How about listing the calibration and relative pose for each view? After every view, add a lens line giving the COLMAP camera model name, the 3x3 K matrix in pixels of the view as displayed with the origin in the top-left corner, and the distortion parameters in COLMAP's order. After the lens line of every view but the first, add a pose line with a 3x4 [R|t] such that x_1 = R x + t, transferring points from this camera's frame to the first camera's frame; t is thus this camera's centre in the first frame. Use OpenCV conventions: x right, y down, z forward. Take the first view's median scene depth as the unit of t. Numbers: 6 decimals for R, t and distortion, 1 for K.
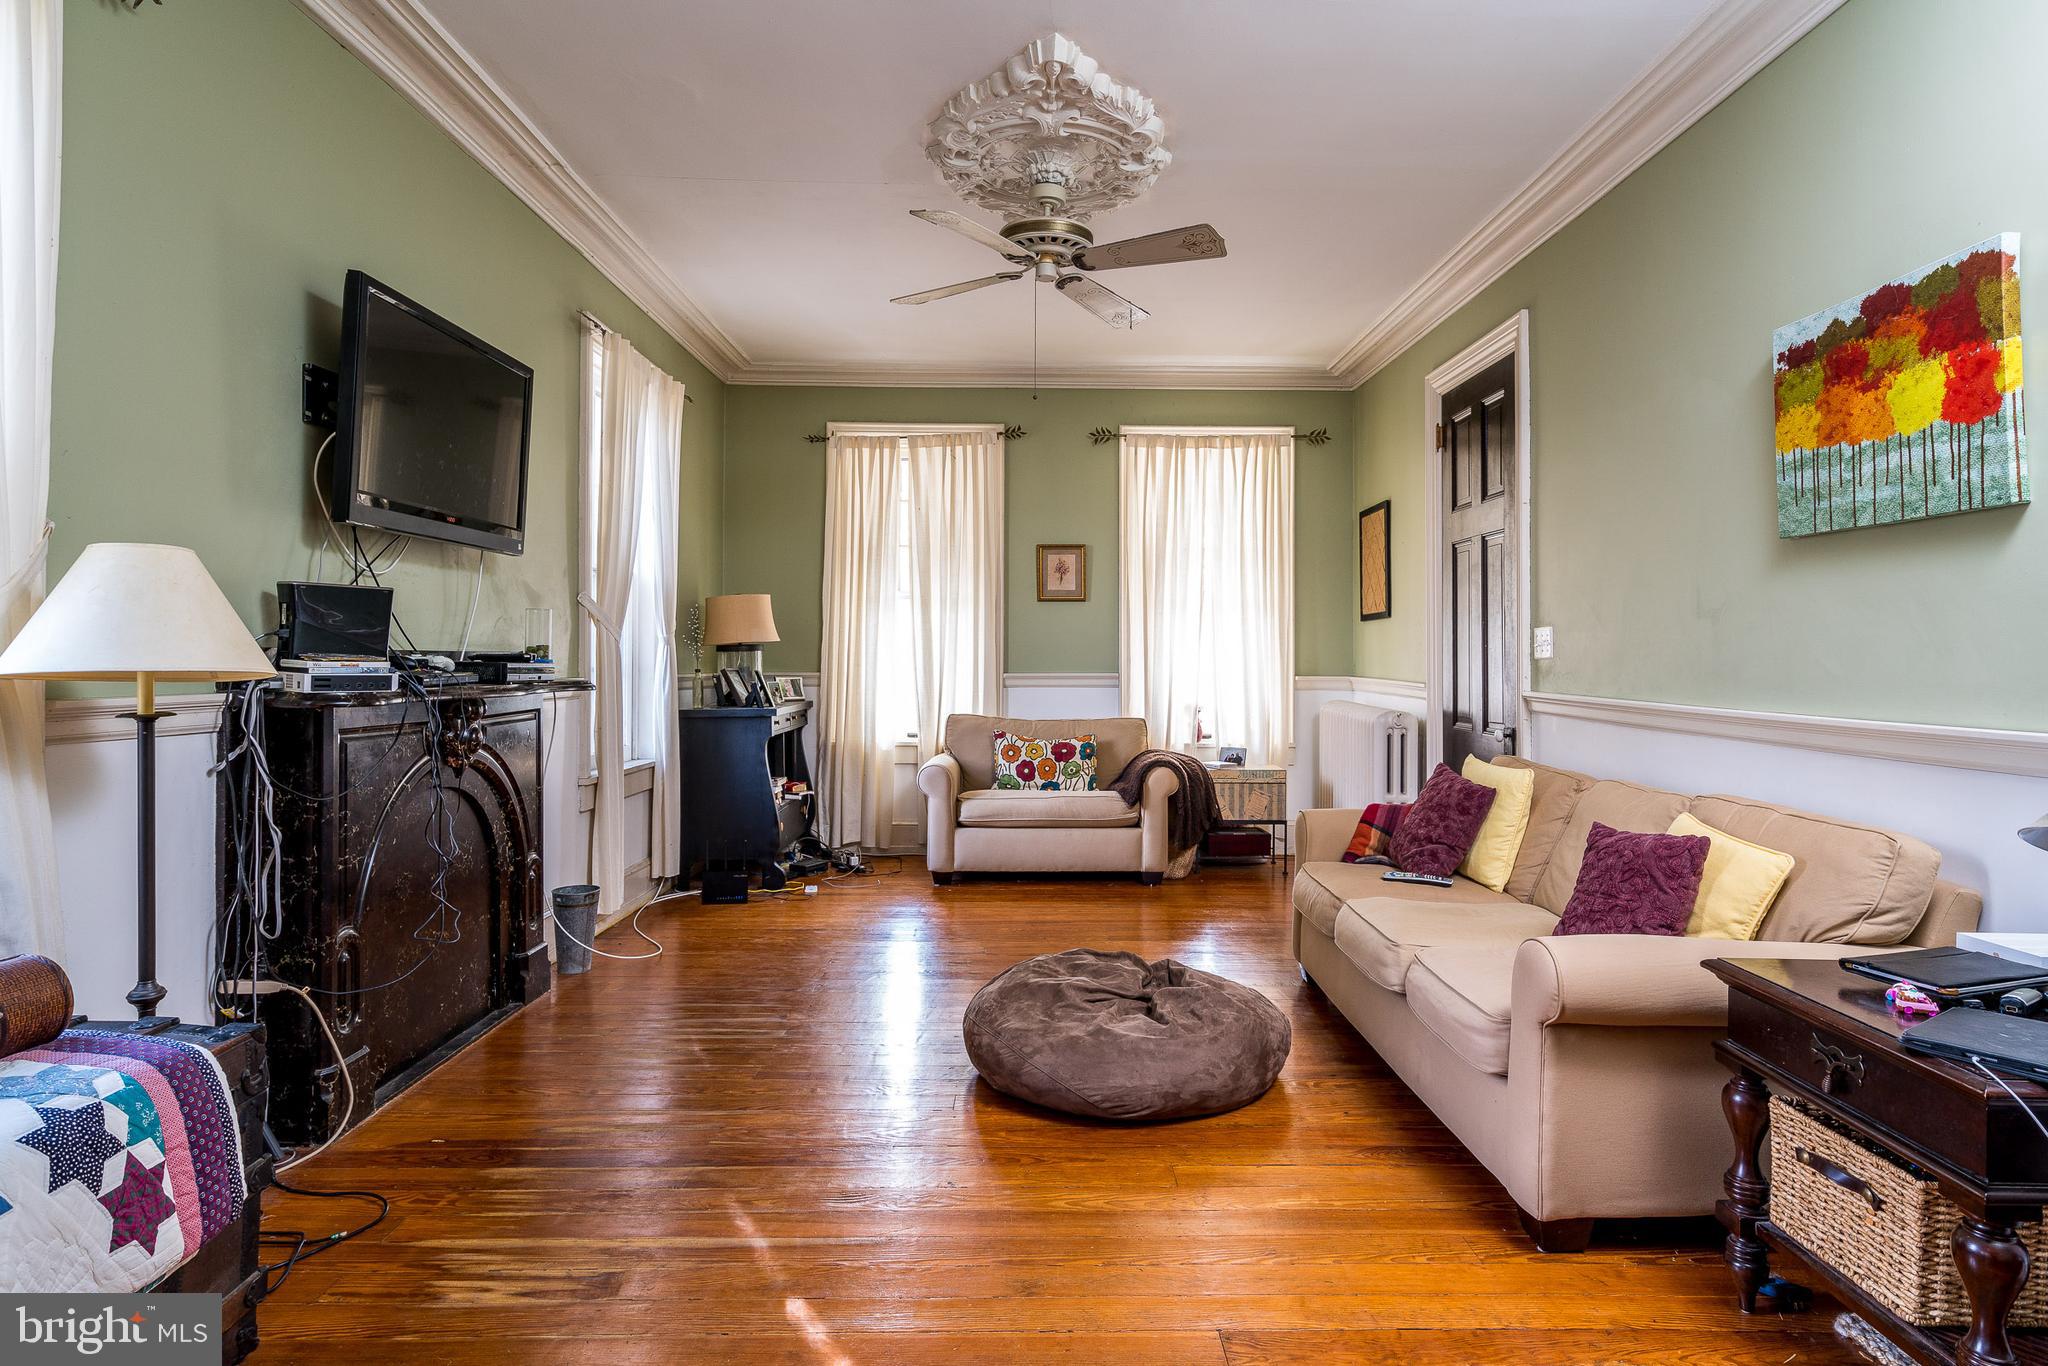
lens RADIAL K [[1129.4, 0, 1025.5], [0, 1129.4, 618.1], [0, 0, 1]] dist [0.003211, 0.001159]
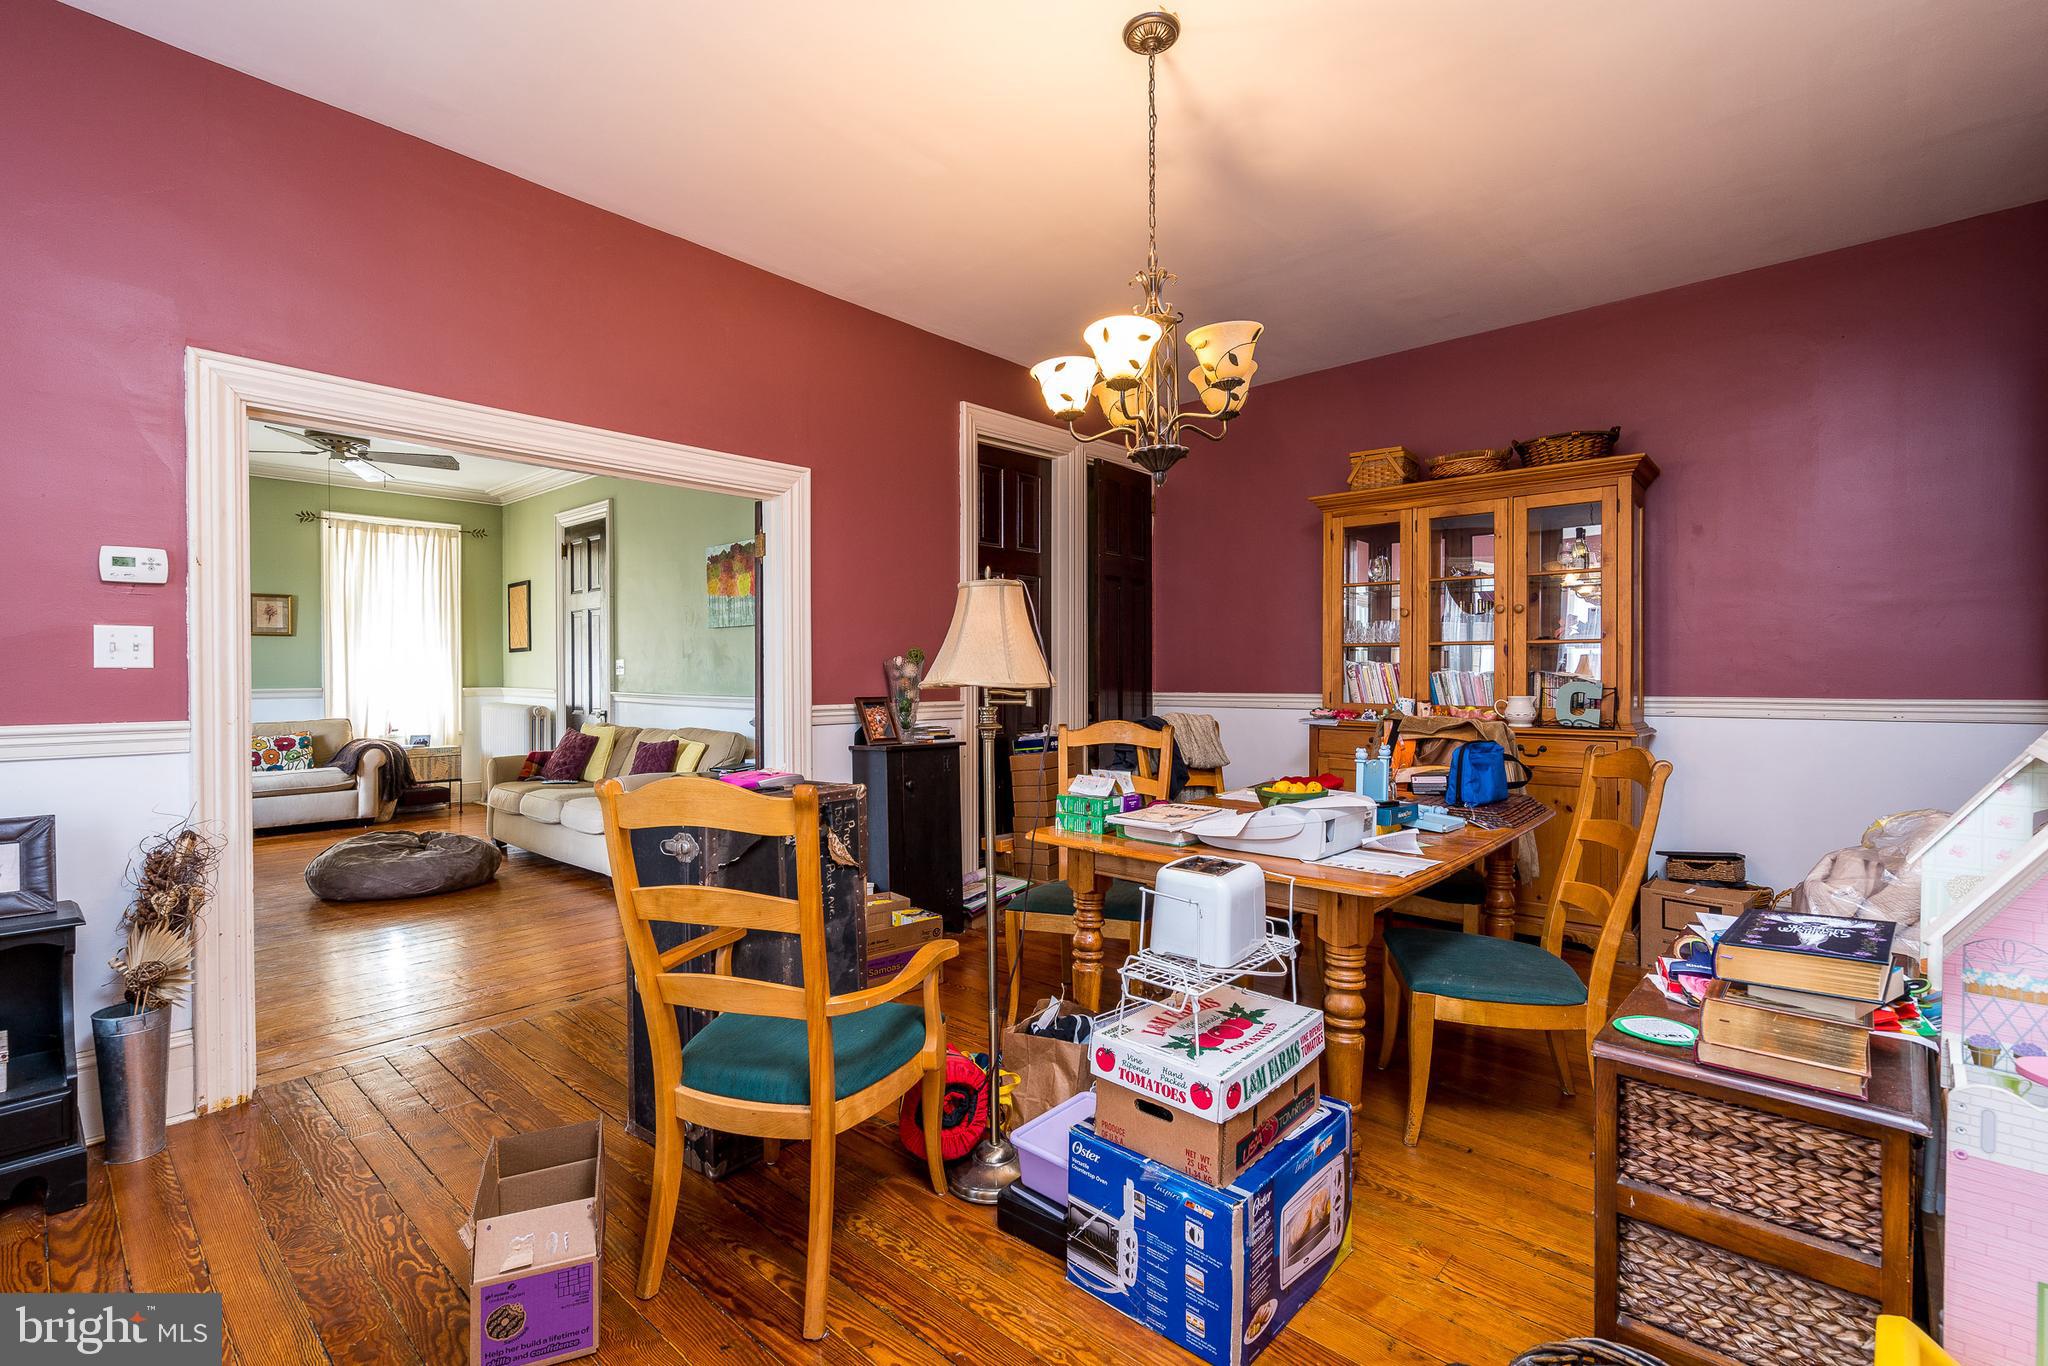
lens RADIAL K [[928.3, 0, 1023.5], [0, 928.3, 692.0], [0, 0, 1]] dist [-0.002463, 0.000242]
pose [[0.672658, -0.023626, 0.739576, -0.202995], [-0.017686, 0.998691, 0.047989, -0.018271], [-0.739742, -0.045360, 0.671360, -0.461510]]
